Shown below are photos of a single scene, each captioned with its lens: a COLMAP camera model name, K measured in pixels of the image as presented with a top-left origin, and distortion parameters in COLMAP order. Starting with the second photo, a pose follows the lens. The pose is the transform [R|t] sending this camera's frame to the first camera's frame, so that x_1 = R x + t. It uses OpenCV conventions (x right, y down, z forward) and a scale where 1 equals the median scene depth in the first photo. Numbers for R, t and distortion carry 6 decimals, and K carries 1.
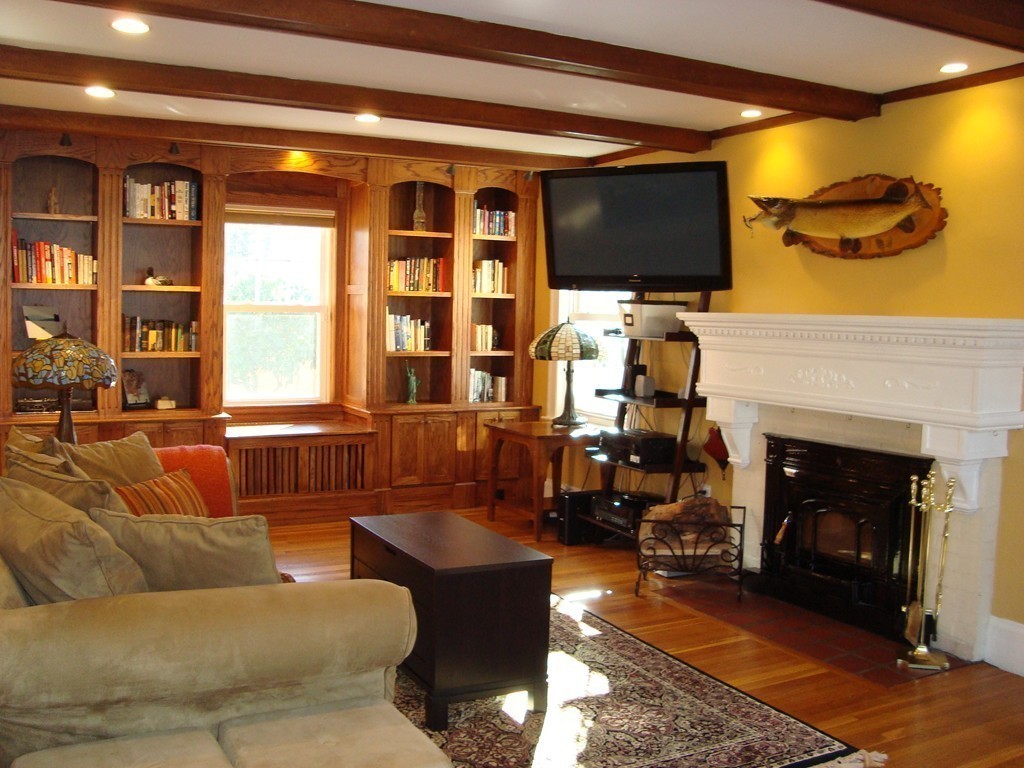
lens RADIAL K [[1006.6, 0, 512.0], [0, 1006.6, 384.0], [0, 0, 1]] dist [-0.210048, 0.266175]
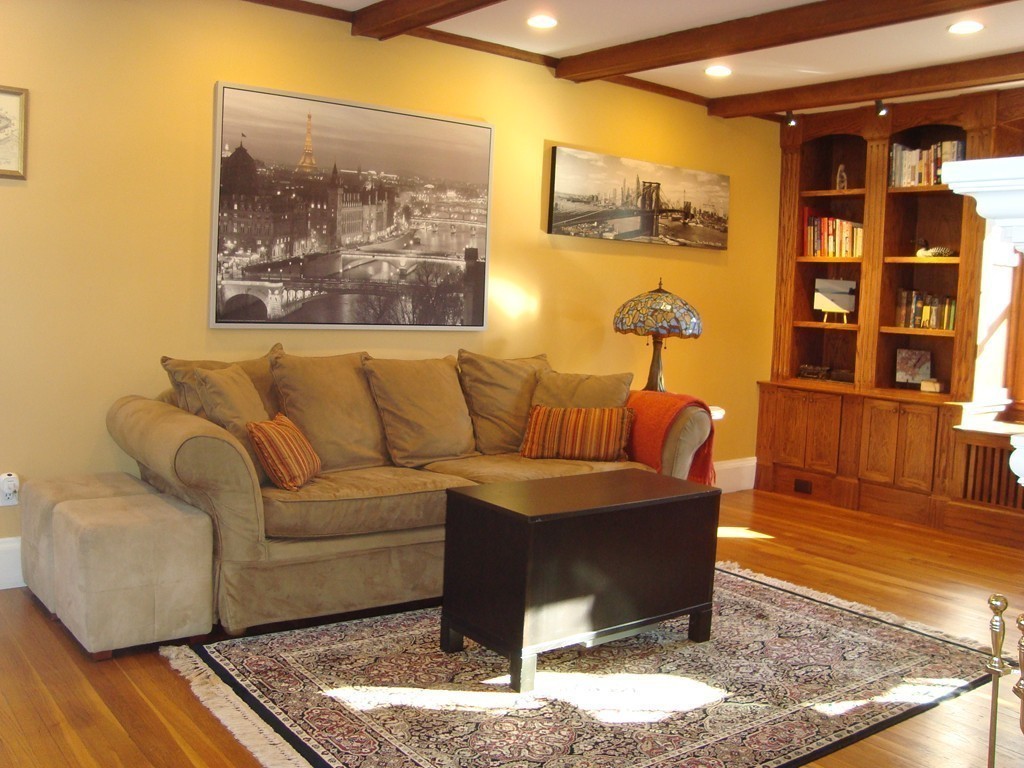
lens RADIAL K [[1006.6, 0, 512.0], [0, 1006.6, 384.0], [0, 0, 1]] dist [-0.210048, 0.266175]
pose [[0.165089, 0.074363, -0.983471, 0.507496], [-0.107615, 0.992558, 0.056985, 0.008706], [0.980390, 0.096429, 0.171863, 0.479702]]
